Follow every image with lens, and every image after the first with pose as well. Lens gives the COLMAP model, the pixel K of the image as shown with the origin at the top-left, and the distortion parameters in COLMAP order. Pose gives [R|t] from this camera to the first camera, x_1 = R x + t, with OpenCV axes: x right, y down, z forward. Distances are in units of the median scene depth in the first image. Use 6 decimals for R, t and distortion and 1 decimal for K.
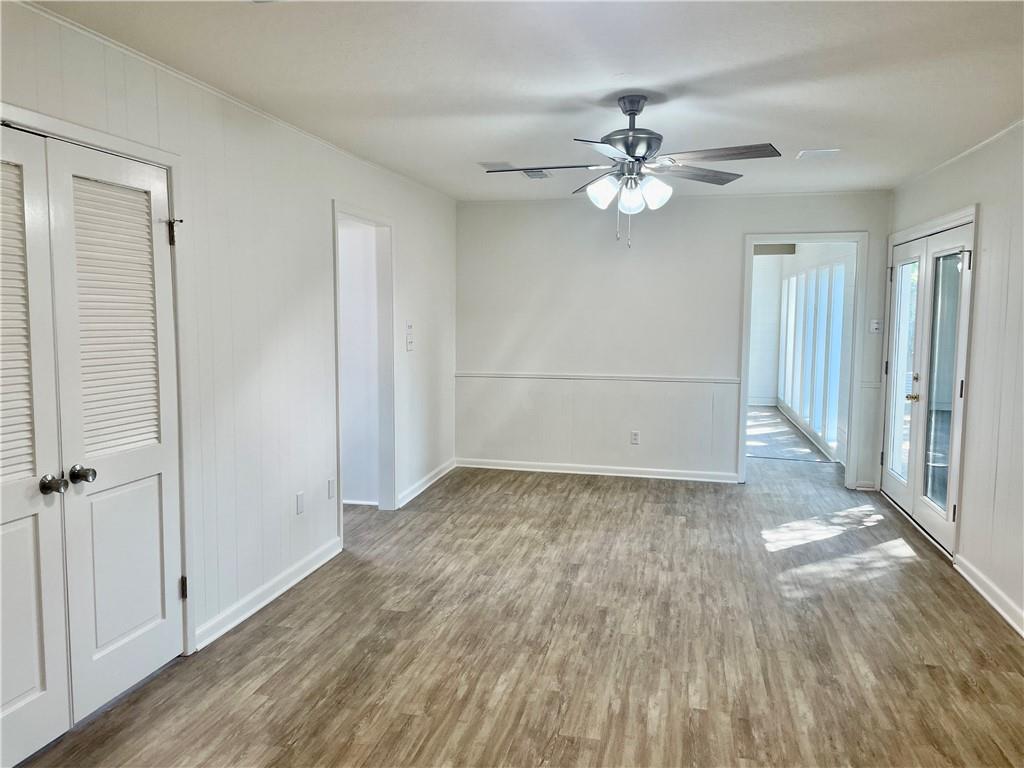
lens RADIAL K [[782.0, 0, 512.2], [0, 782.0, 384.6], [0, 0, 1]] dist [0.016864, 0.000190]
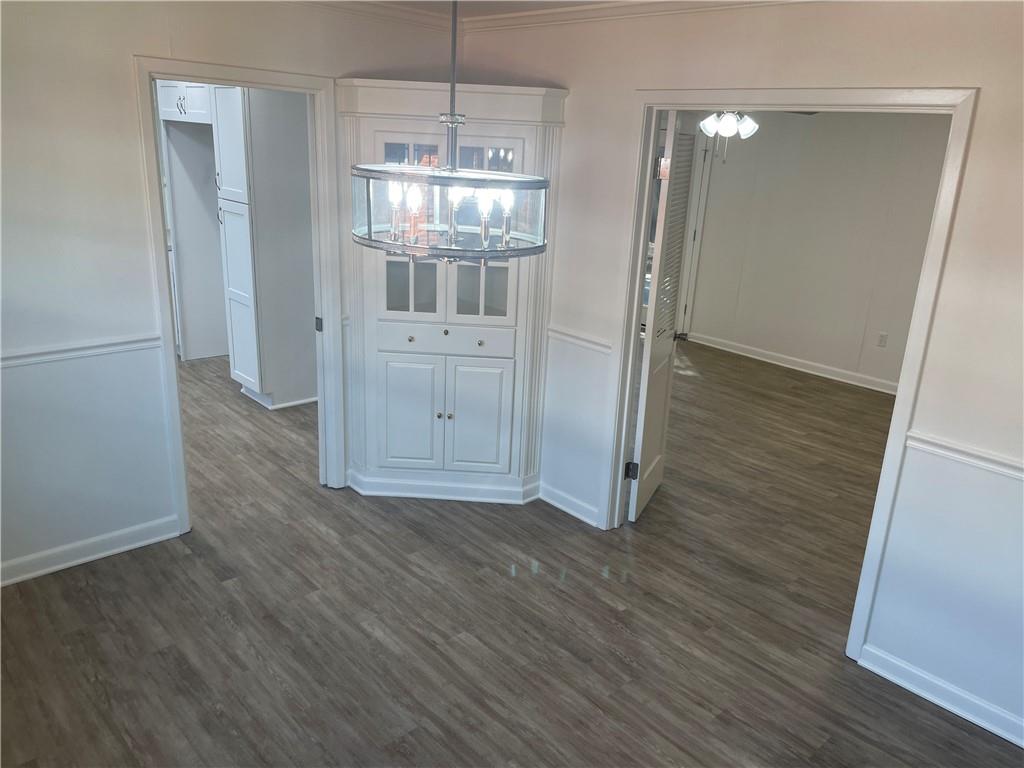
lens RADIAL K [[782.0, 0, 512.8], [0, 782.0, 384.6], [0, 0, 1]] dist [0.016864, 0.000190]
pose [[0.564330, -0.232629, 0.792096, -1.490526], [0.031984, 0.964918, 0.260597, -0.190033], [-0.824930, -0.121728, 0.551972, 0.531048]]
